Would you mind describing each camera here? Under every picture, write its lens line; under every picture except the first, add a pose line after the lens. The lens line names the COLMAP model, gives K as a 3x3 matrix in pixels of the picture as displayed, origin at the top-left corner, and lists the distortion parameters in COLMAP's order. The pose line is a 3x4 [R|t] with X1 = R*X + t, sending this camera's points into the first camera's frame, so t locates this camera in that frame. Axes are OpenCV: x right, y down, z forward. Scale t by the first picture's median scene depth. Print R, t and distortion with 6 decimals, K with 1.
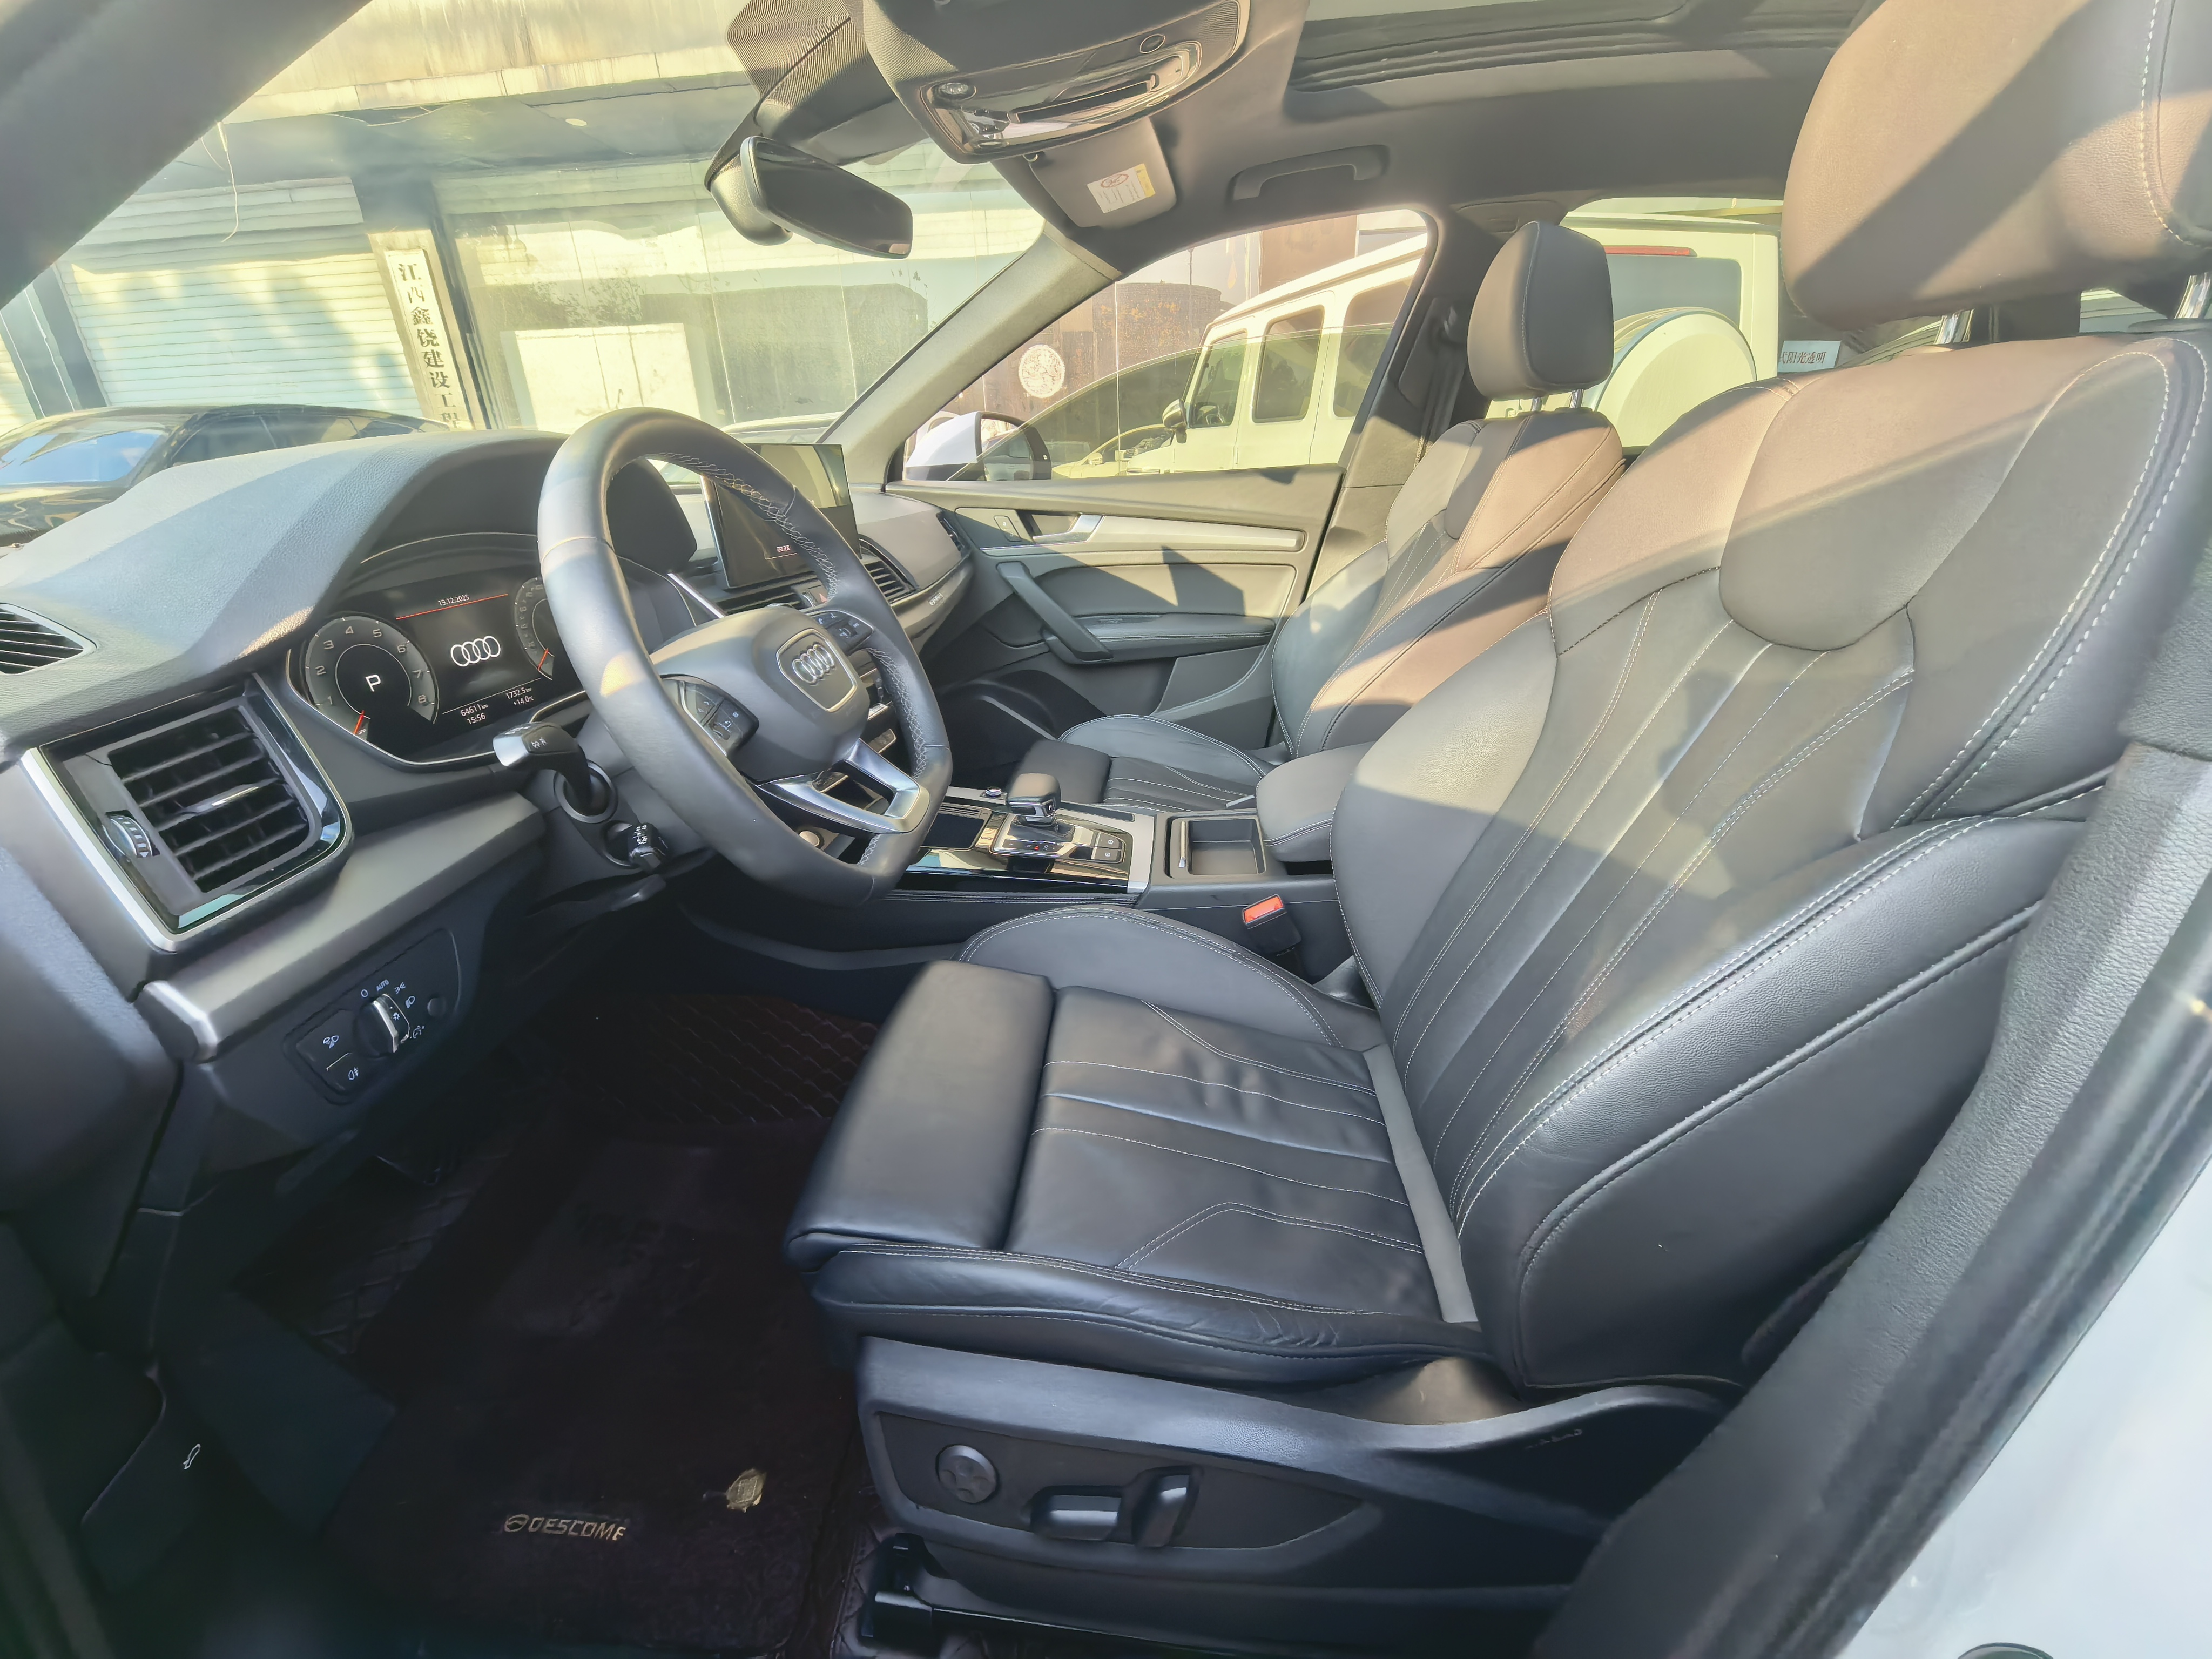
lens RADIAL K [[853.7, 0, 1098.3], [0, 853.7, 824.5], [0, 0, 1]] dist [-0.000313, -0.000022]
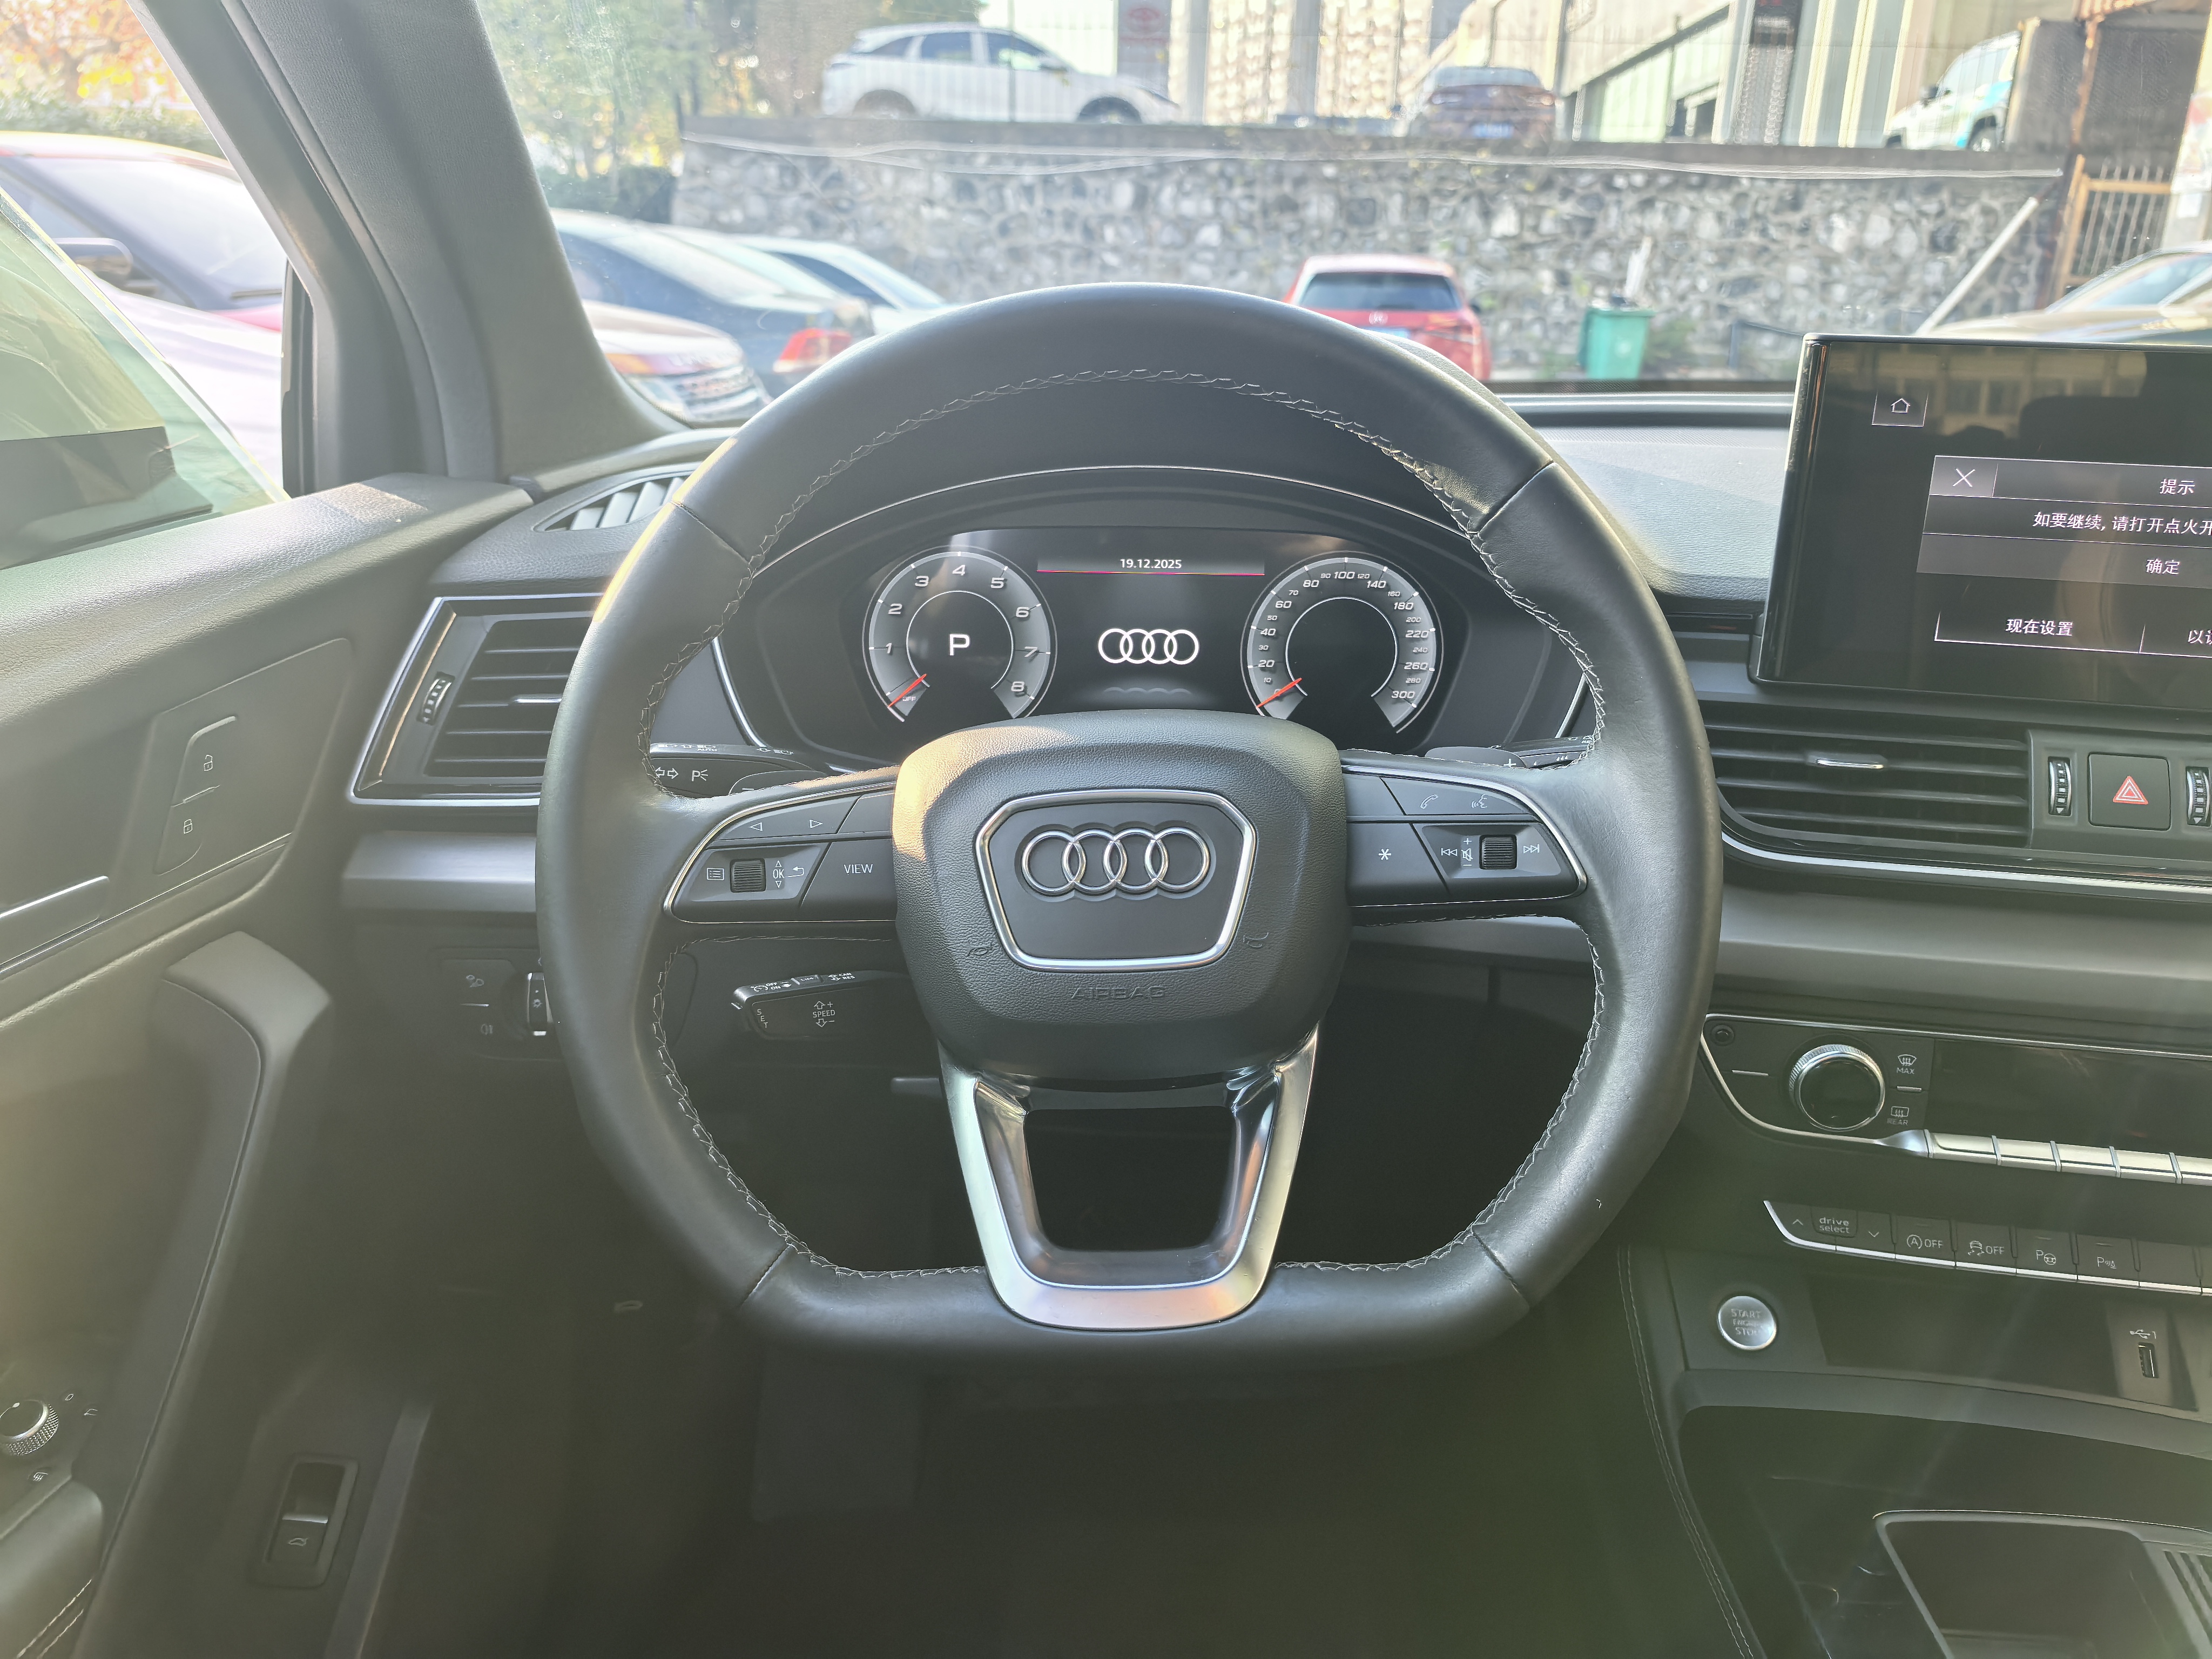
lens RADIAL K [[1576.4, 0, 1191.1], [0, 1576.4, 830.5], [0, 0, 1]] dist [-0.001035, -0.001700]
pose [[0.030453, 0.331099, -0.943105, 0.272767], [-0.414513, 0.862765, 0.289509, -0.301348], [0.909534, 0.382113, 0.163519, 0.624241]]
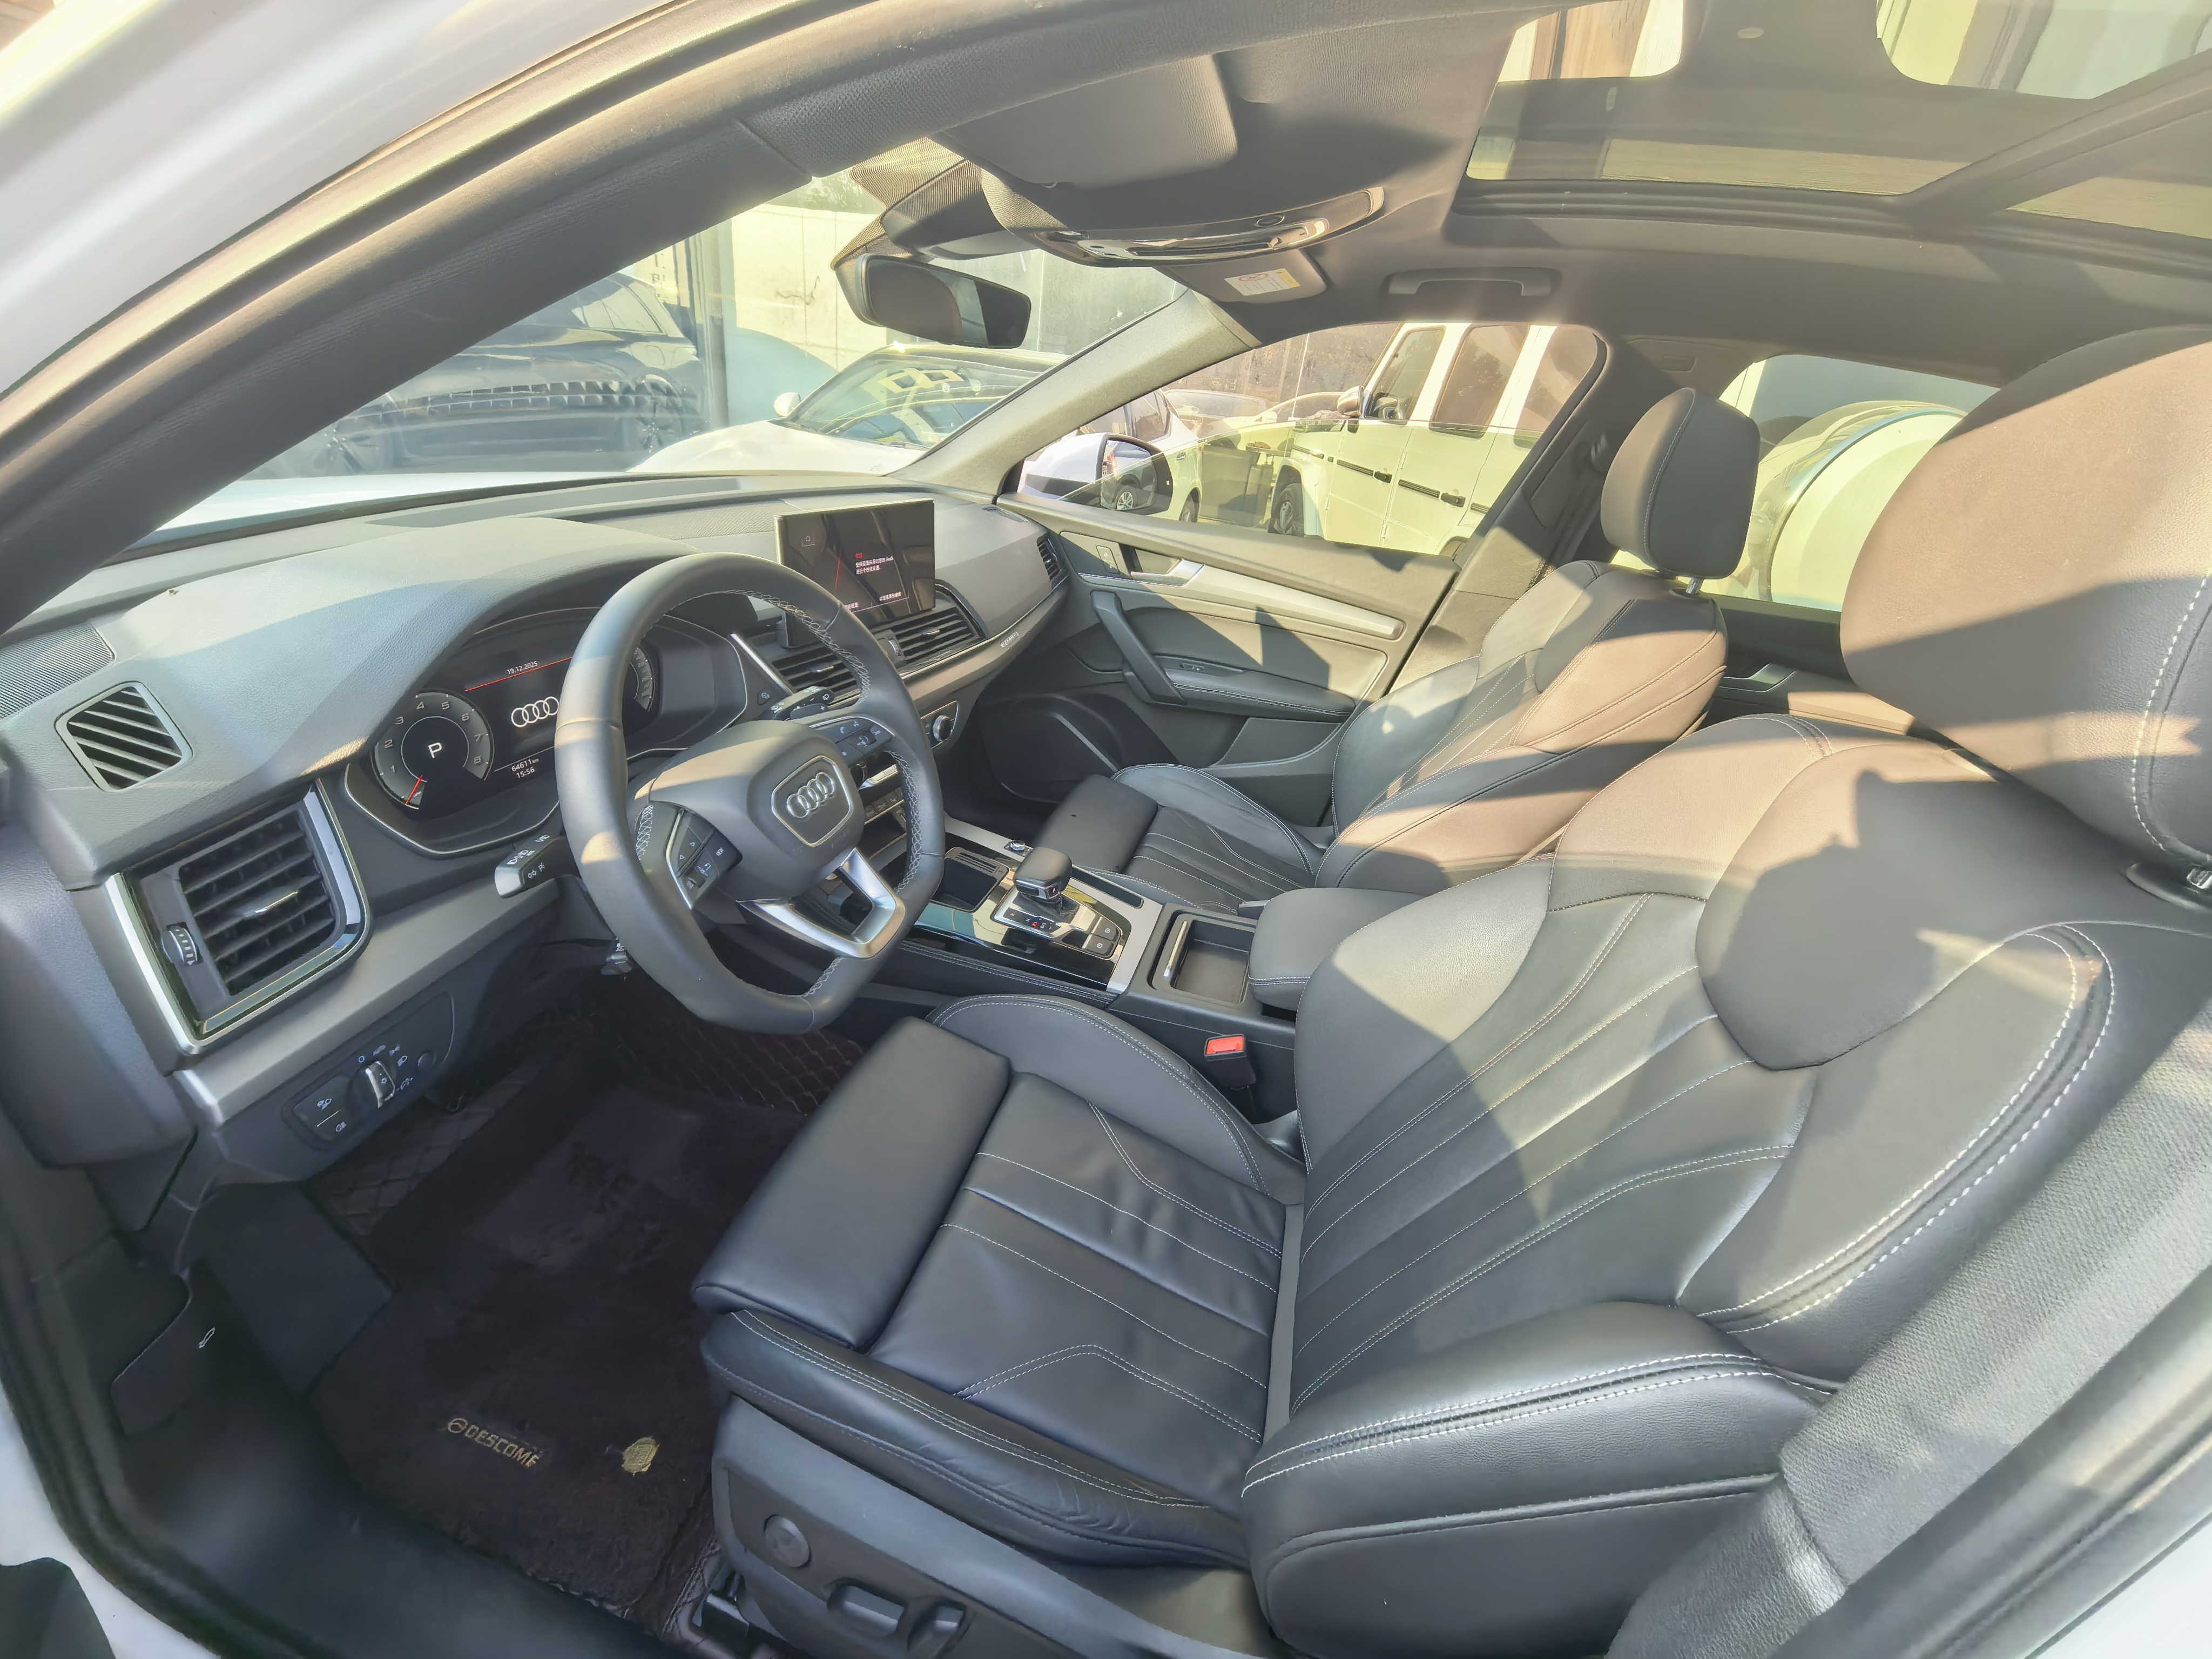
lens RADIAL K [[853.7, 0, 1098.3], [0, 853.7, 824.5], [0, 0, 1]] dist [-0.000313, -0.000022]
pose [[0.970461, 0.218115, -0.103105, 0.094219], [-0.210505, 0.974329, 0.079811, -0.212347], [0.117866, -0.055750, 0.991463, -0.021714]]
